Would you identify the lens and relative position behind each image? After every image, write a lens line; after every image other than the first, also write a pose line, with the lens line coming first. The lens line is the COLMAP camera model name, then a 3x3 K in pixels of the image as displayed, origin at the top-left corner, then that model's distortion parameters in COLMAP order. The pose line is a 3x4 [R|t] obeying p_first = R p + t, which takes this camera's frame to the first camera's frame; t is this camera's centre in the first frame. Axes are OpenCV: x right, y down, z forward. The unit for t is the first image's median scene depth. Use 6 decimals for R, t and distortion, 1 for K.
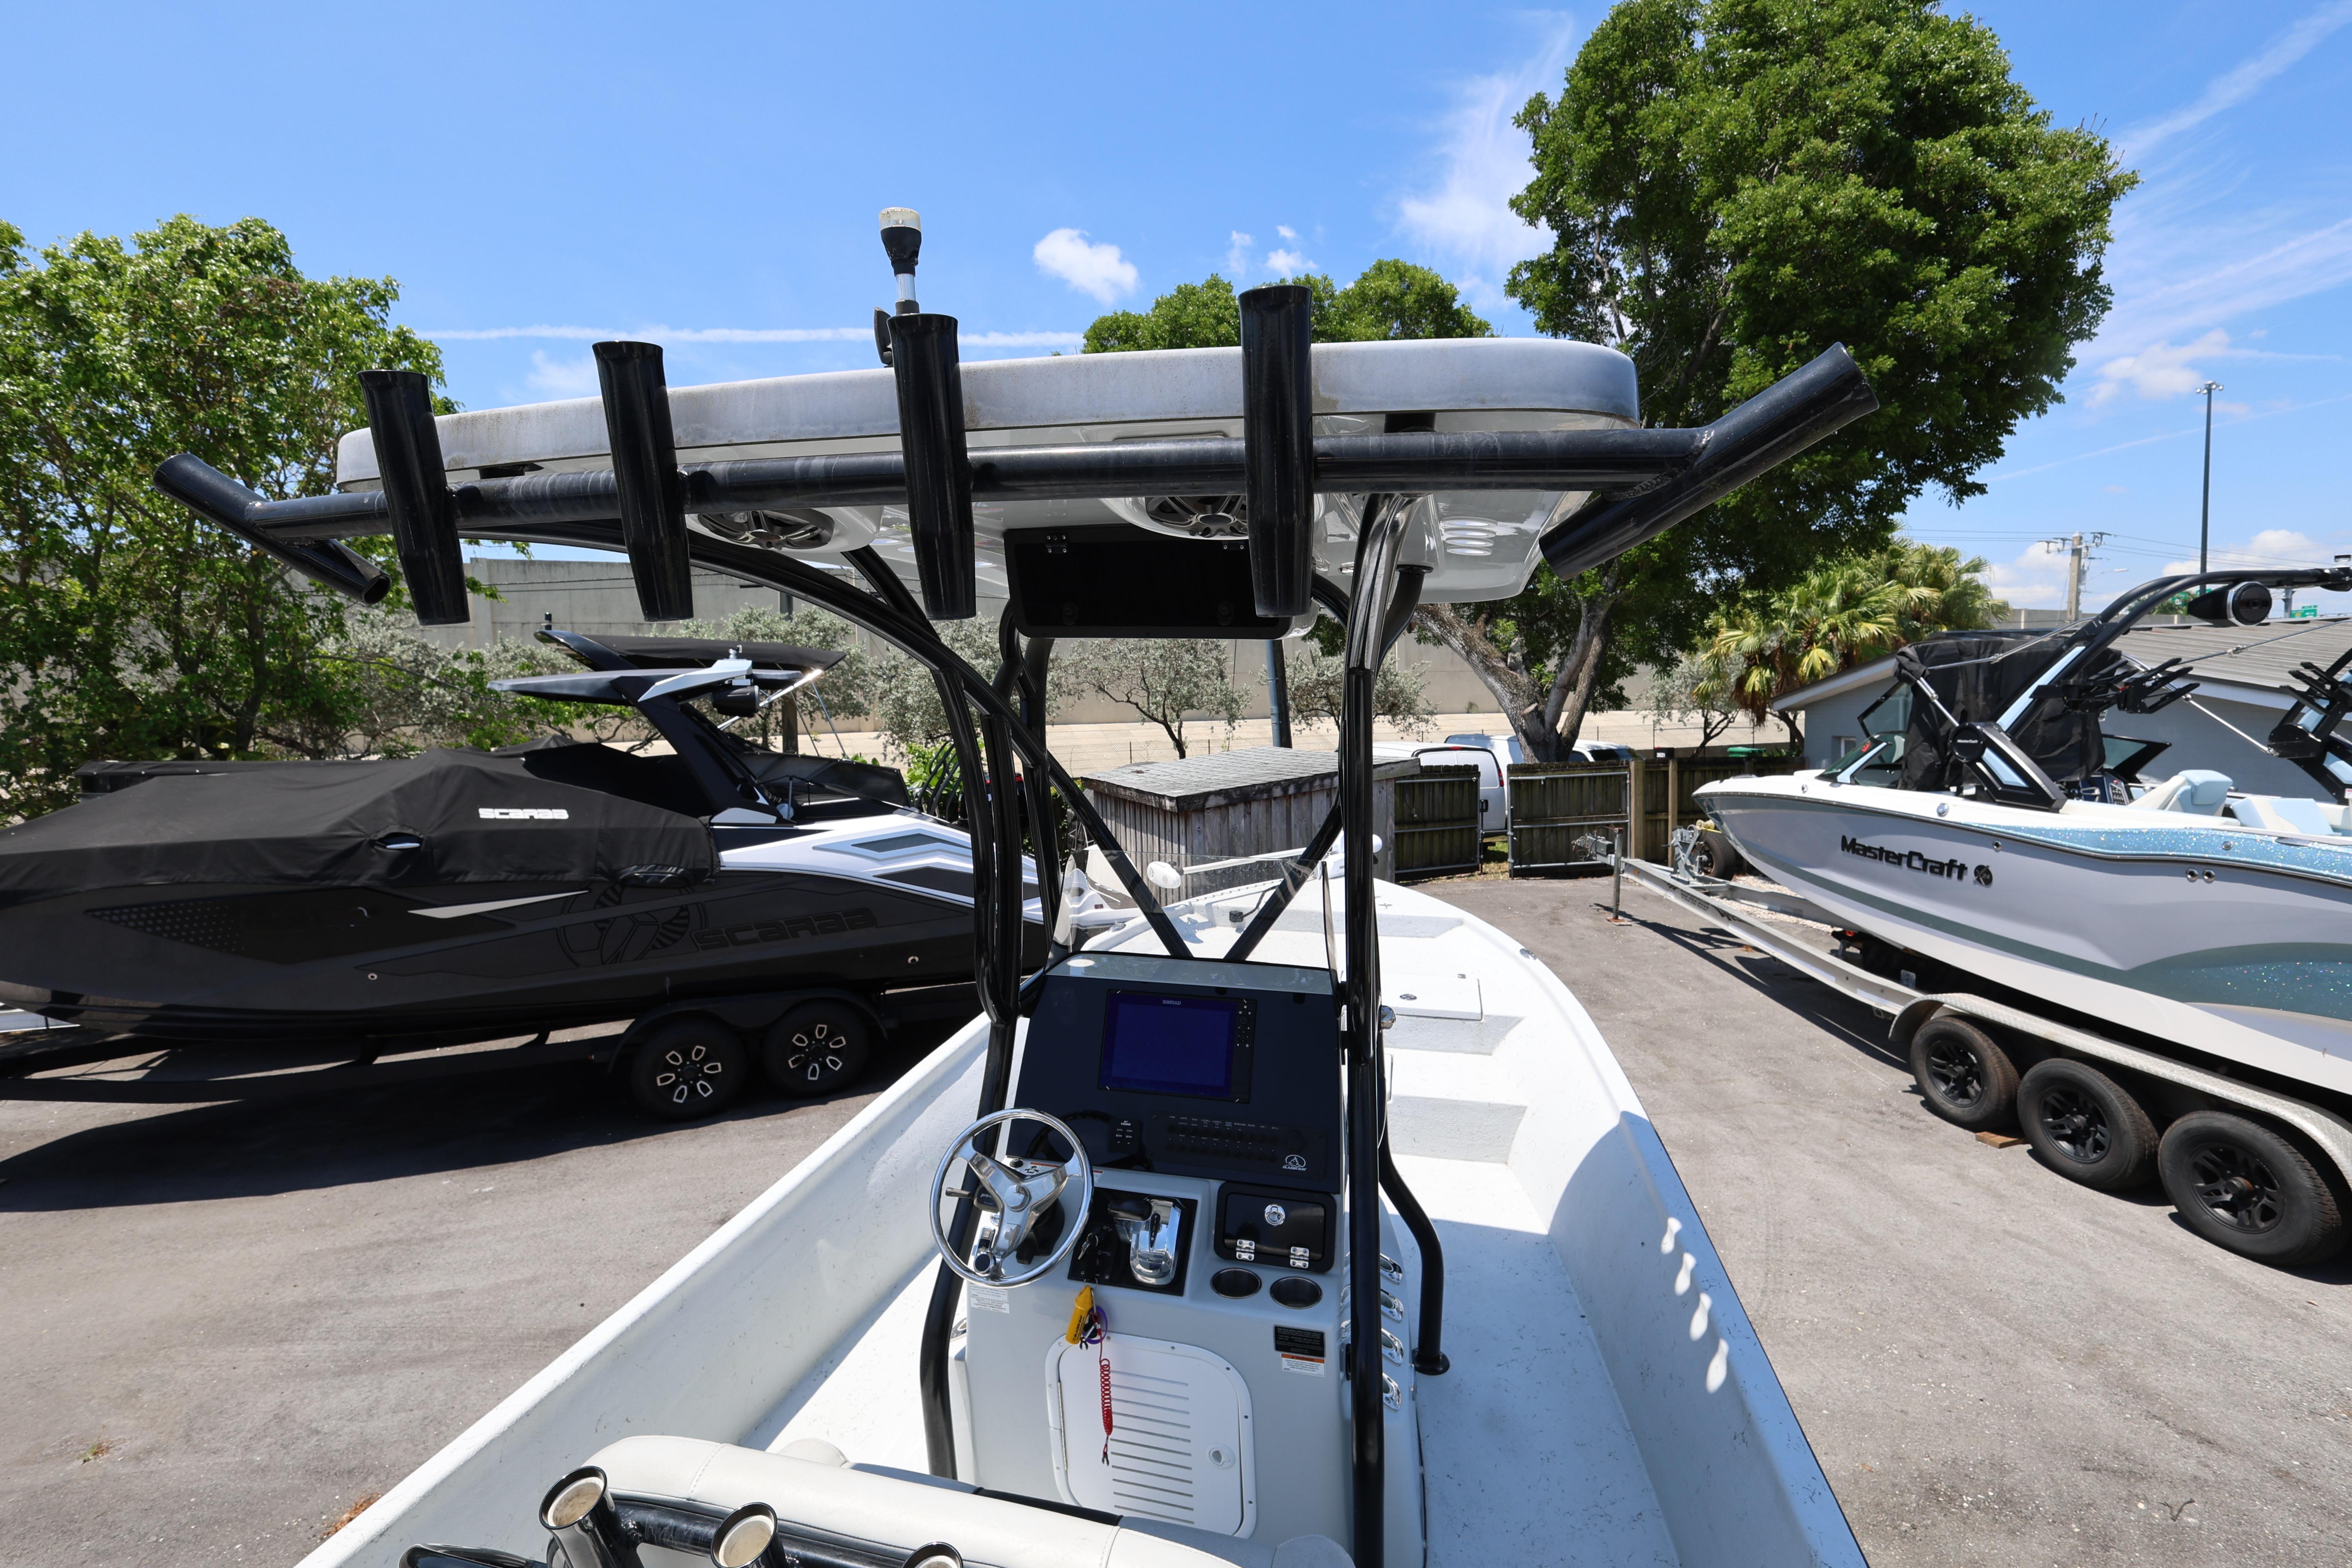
lens RADIAL K [[1035.9, 0, 1176.0], [0, 1035.9, 784.0], [0, 0, 1]] dist [0.003747, 0.000168]
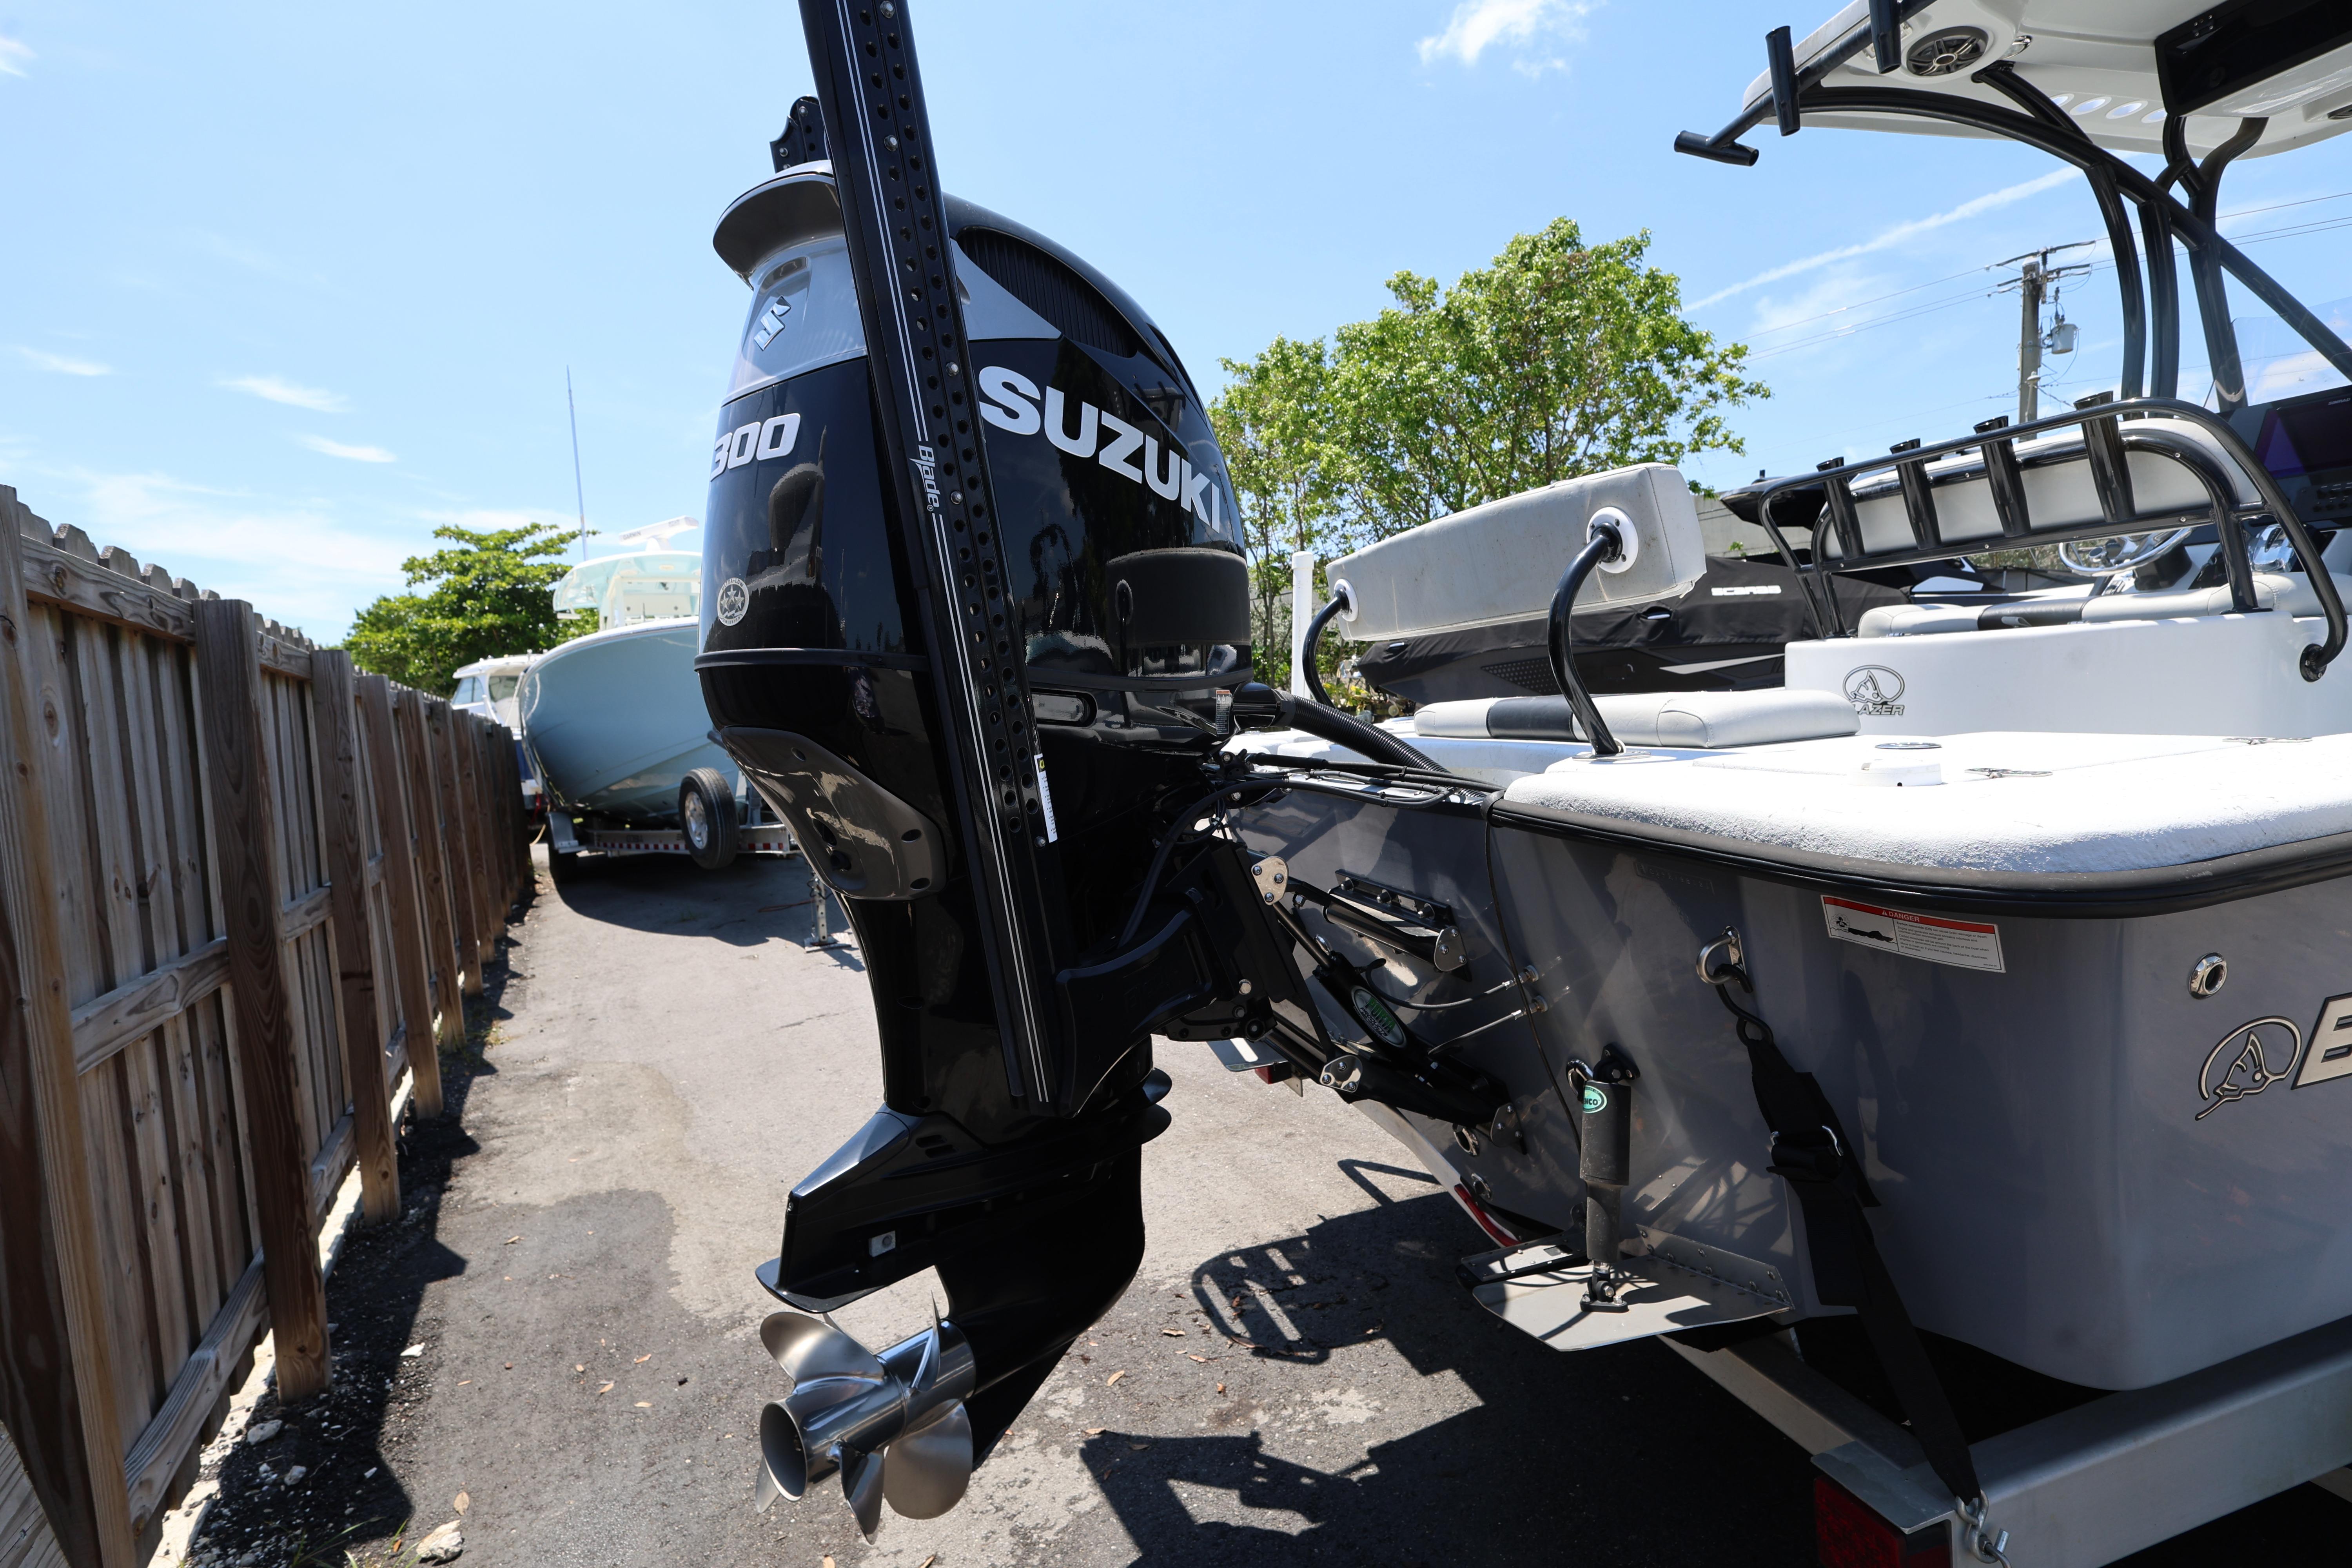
lens RADIAL K [[1102.4, 0, 1176.0], [0, 1102.4, 784.0], [0, 0, 1]] dist [0.001229, -0.000325]
pose [[0.526730, 0.043735, -0.848907, 0.092634], [-0.020042, 0.999037, 0.039034, 0.152190], [0.849796, -0.003546, 0.527099, -0.180478]]
